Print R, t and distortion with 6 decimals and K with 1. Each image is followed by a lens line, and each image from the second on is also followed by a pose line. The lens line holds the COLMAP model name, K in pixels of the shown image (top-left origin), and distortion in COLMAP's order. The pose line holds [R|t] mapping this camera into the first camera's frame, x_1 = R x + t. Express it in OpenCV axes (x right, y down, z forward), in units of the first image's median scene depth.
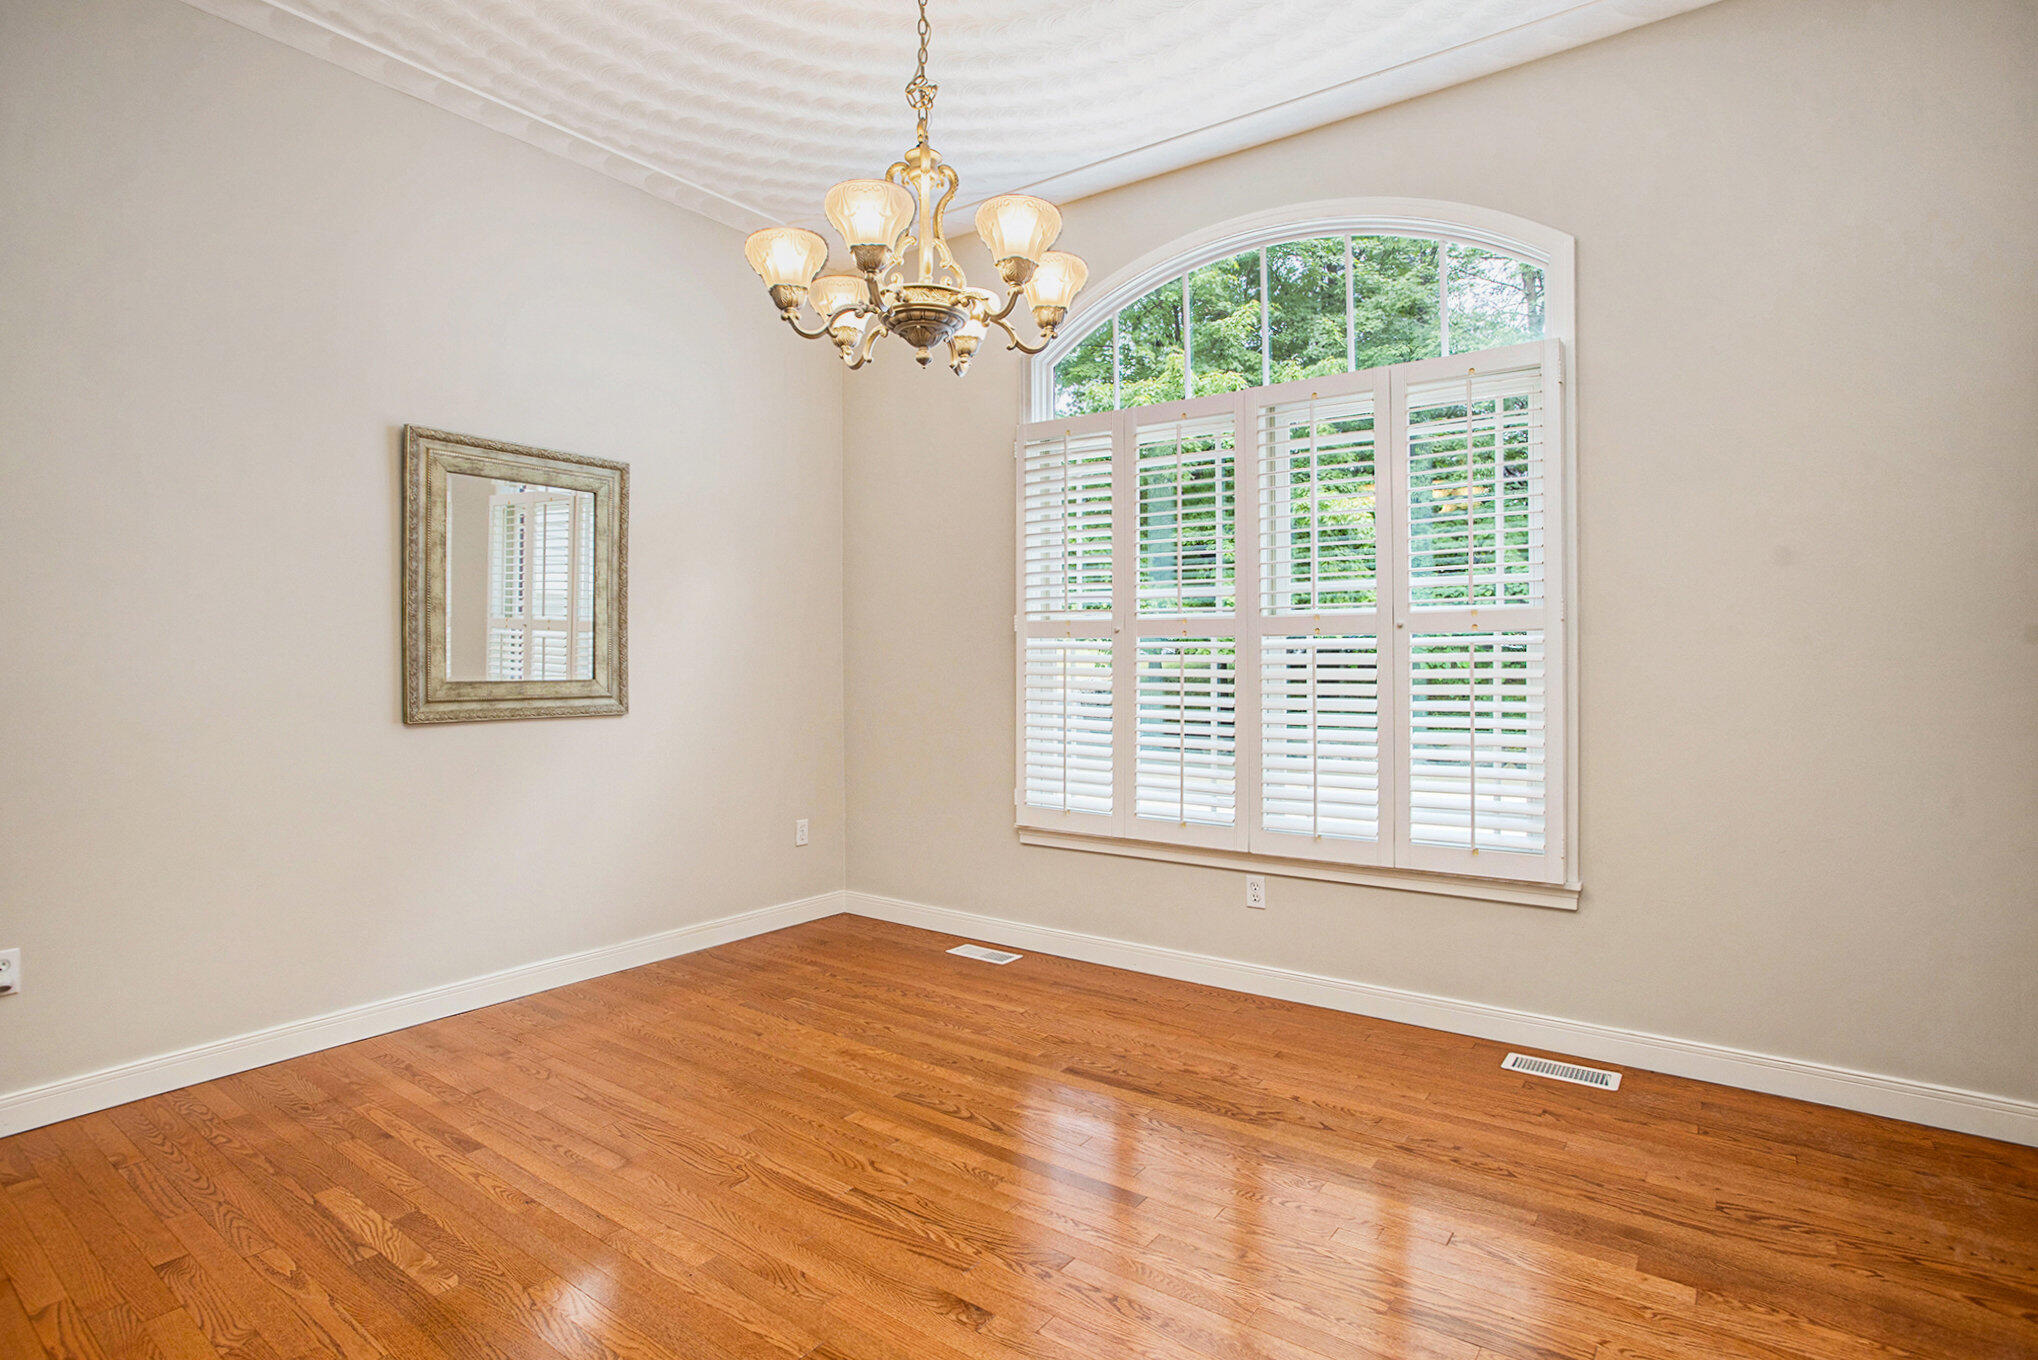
lens RADIAL K [[1006.4, 0, 1019.0], [0, 1006.4, 680.0], [0, 0, 1]] dist [0.000131, 0.000047]
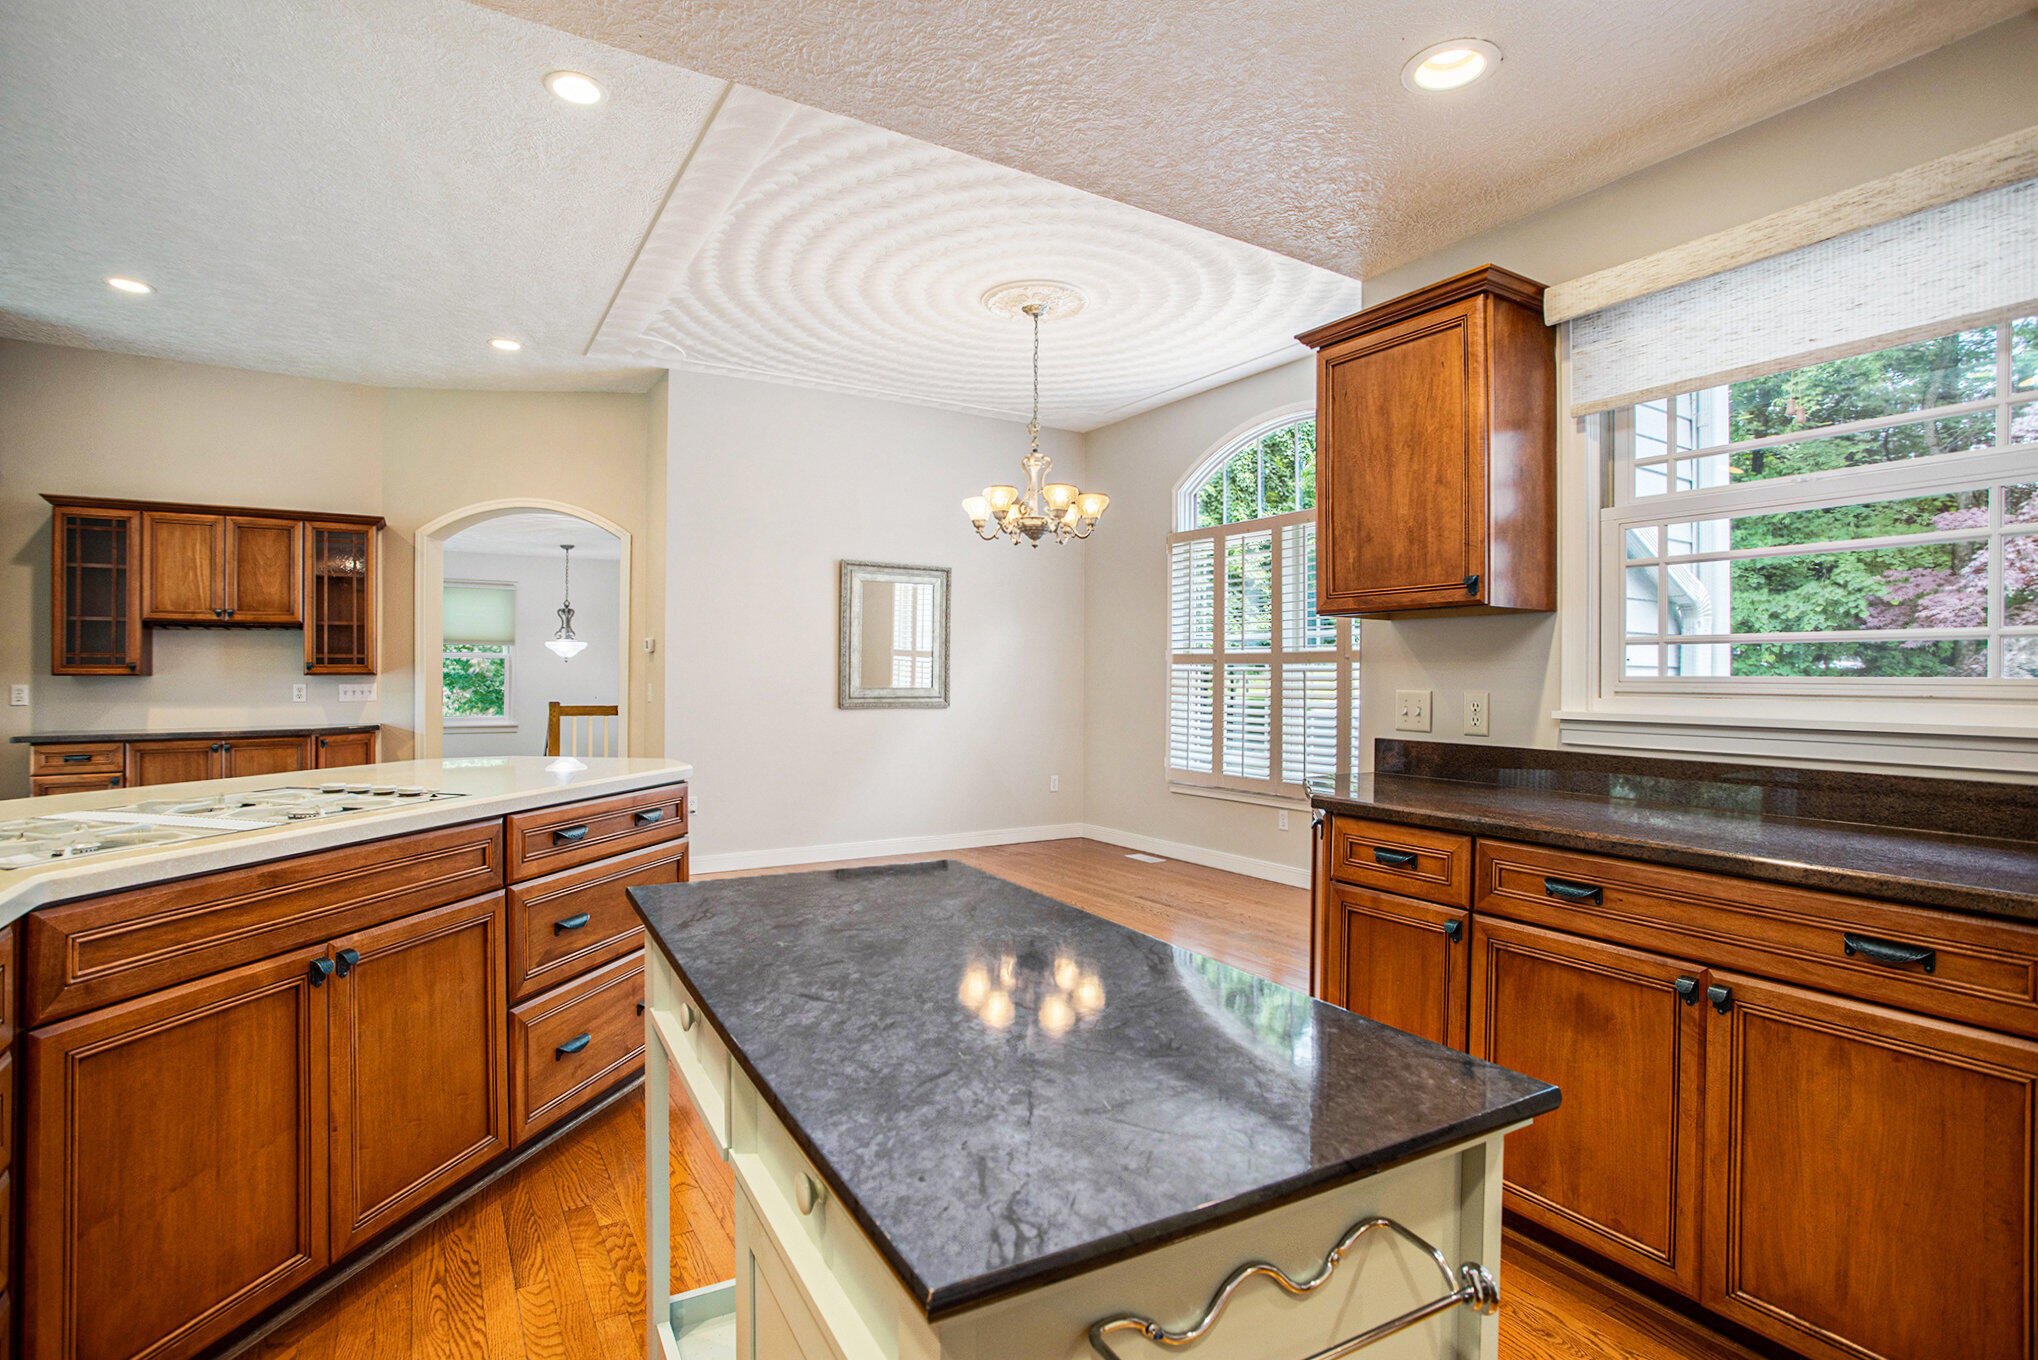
lens RADIAL K [[1006.4, 0, 1019.0], [0, 1006.4, 680.0], [0, 0, 1]] dist [0.000131, 0.000047]
pose [[0.923914, 0.005413, -0.382562, 0.408112], [-0.010040, 0.999899, -0.010099, 0.002195], [0.382469, 0.013172, 0.923875, -0.603129]]
